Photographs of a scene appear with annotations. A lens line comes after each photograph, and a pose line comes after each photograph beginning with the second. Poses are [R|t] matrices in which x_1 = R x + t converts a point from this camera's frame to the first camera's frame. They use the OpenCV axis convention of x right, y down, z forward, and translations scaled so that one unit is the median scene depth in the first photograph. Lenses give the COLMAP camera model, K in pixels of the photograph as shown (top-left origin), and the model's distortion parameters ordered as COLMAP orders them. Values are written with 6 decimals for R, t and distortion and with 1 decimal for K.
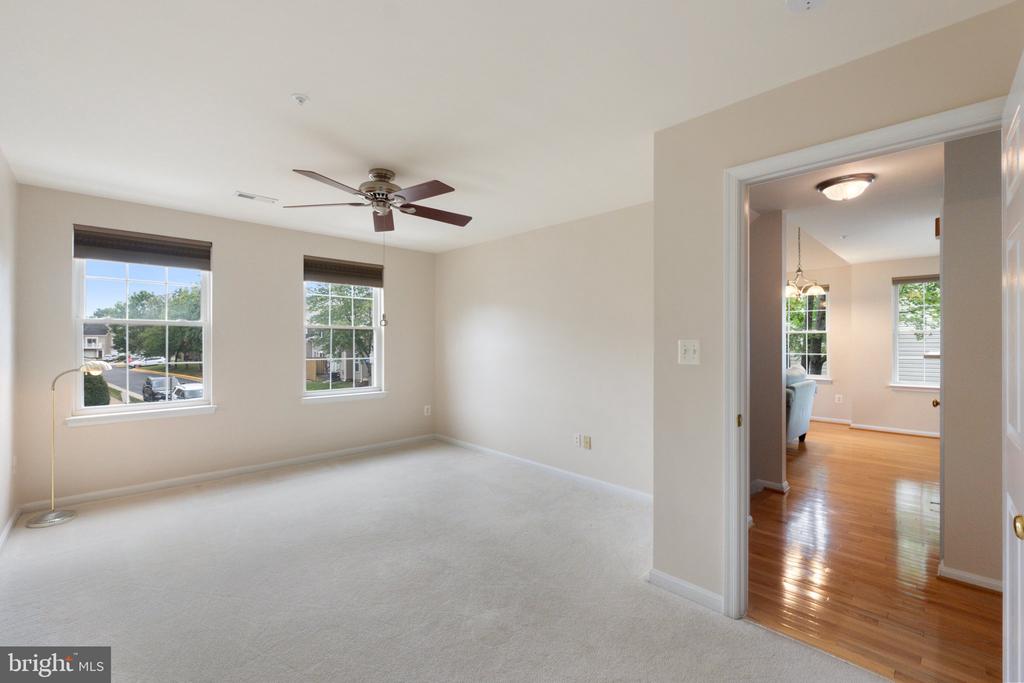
lens RADIAL K [[445.4, 0, 509.5], [0, 445.4, 342.0], [0, 0, 1]] dist [-0.000637, 0.000424]
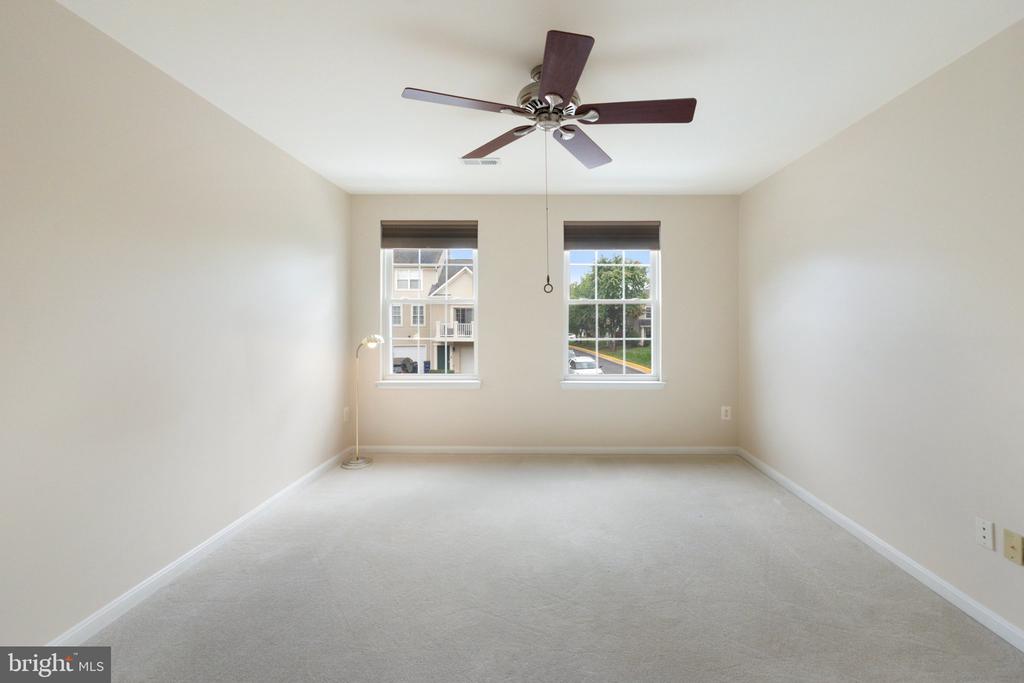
lens RADIAL K [[445.4, 0, 541.6], [0, 445.4, 325.9], [0, 0, 1]] dist [-0.000637, 0.000424]
pose [[0.717249, 0.007296, -0.696779, 0.142261], [-0.001140, 0.999956, 0.009298, 0.006524], [0.696816, -0.005875, 0.717226, 0.362243]]
